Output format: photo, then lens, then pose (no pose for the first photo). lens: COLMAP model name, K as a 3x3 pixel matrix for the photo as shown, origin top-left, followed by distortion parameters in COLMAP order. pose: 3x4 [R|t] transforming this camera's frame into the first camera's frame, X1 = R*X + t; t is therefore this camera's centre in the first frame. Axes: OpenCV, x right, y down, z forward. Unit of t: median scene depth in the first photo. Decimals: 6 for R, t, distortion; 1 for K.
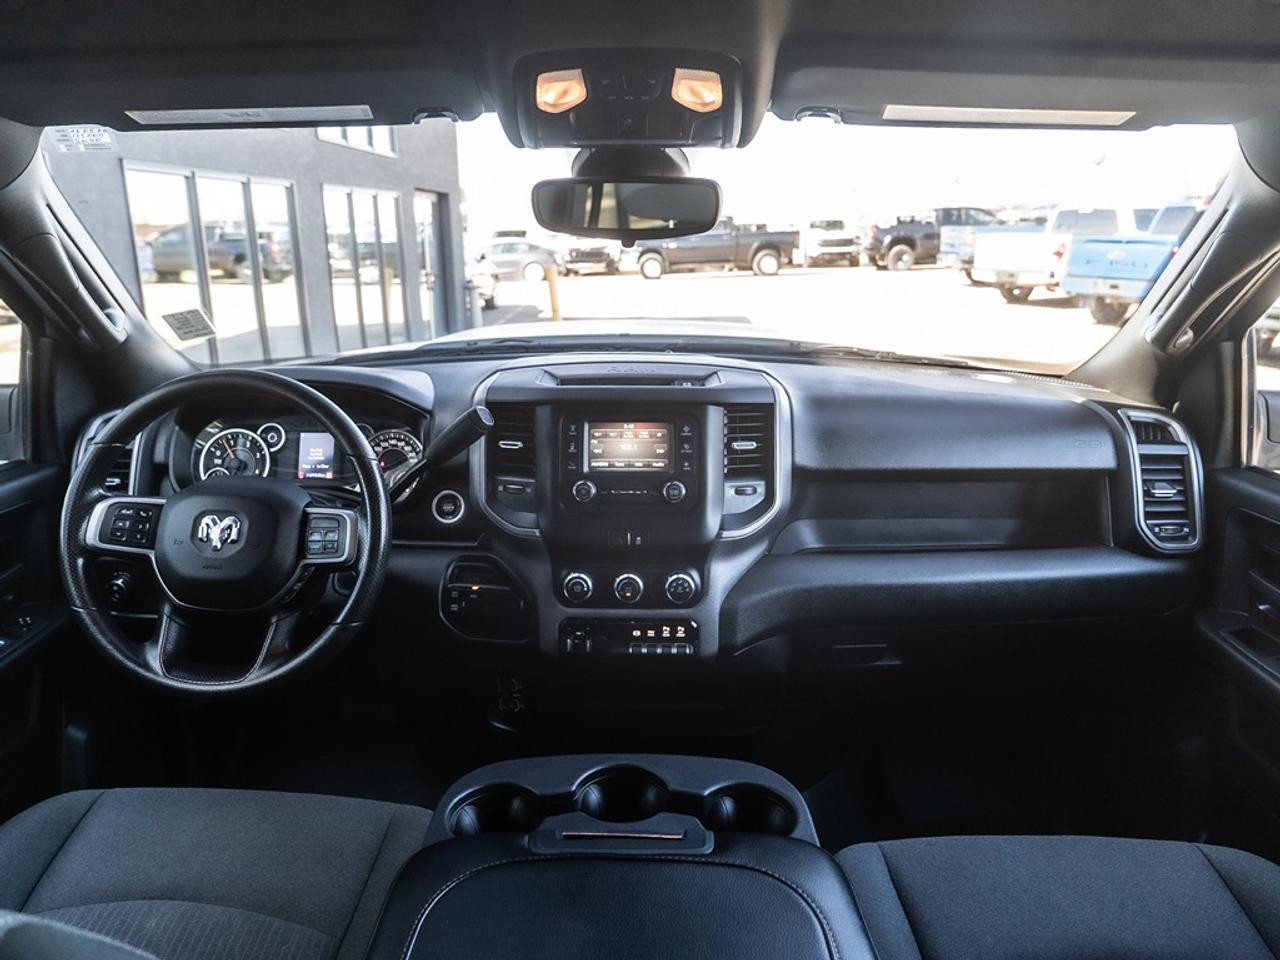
lens RADIAL K [[896.8, 0, 622.9], [0, 896.8, 448.8], [0, 0, 1]] dist [0.000634, 0.000814]
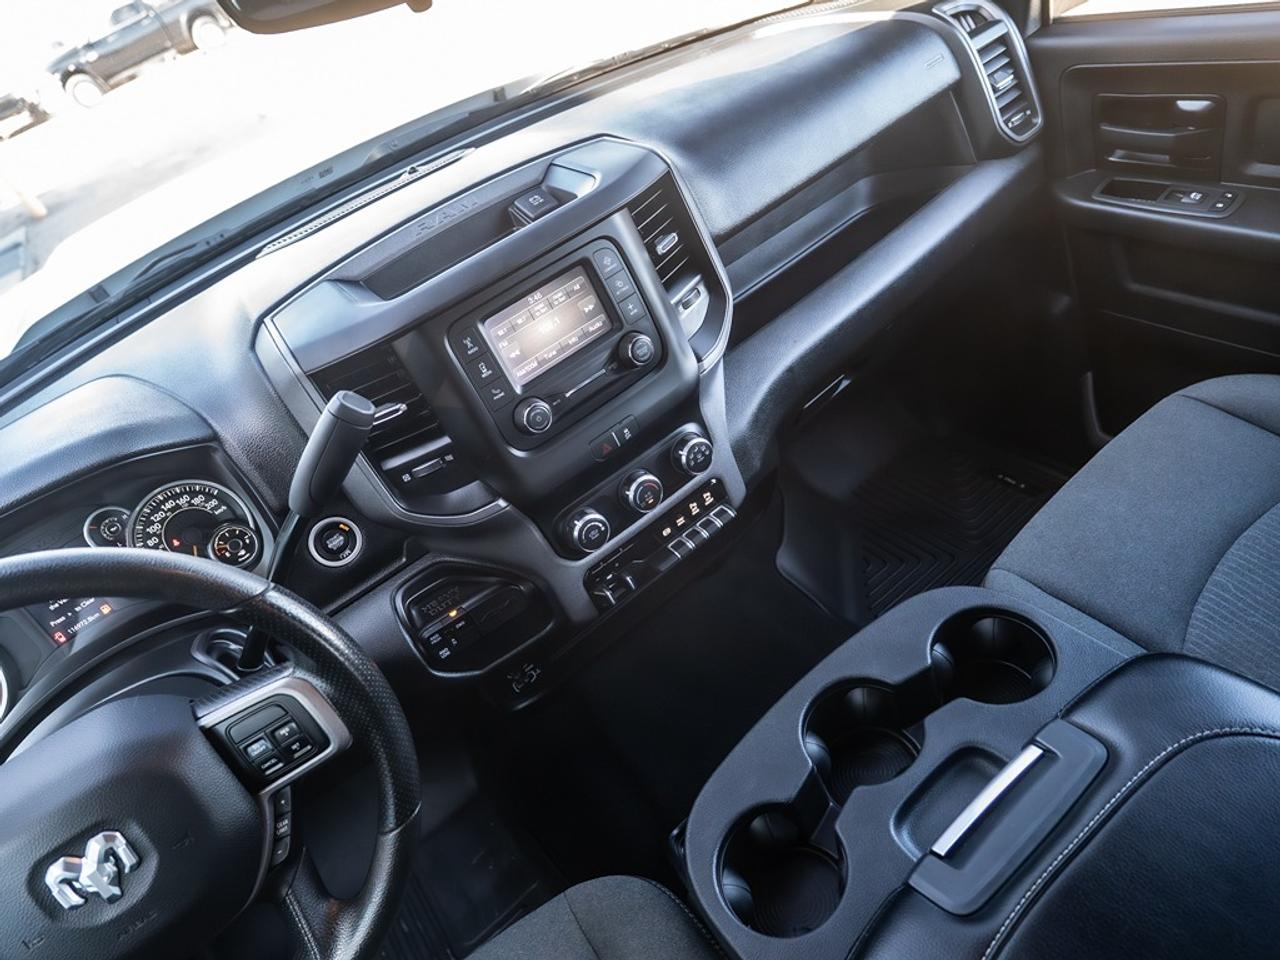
lens RADIAL K [[797.7, 0, 640.0], [0, 797.7, 480.0], [0, 0, 1]] dist [-0.002699, -0.003413]
pose [[0.760700, -0.562796, 0.323413, -0.191282], [0.413782, 0.804331, 0.426422, -0.129354], [-0.500120, -0.190557, 0.844730, 0.411667]]
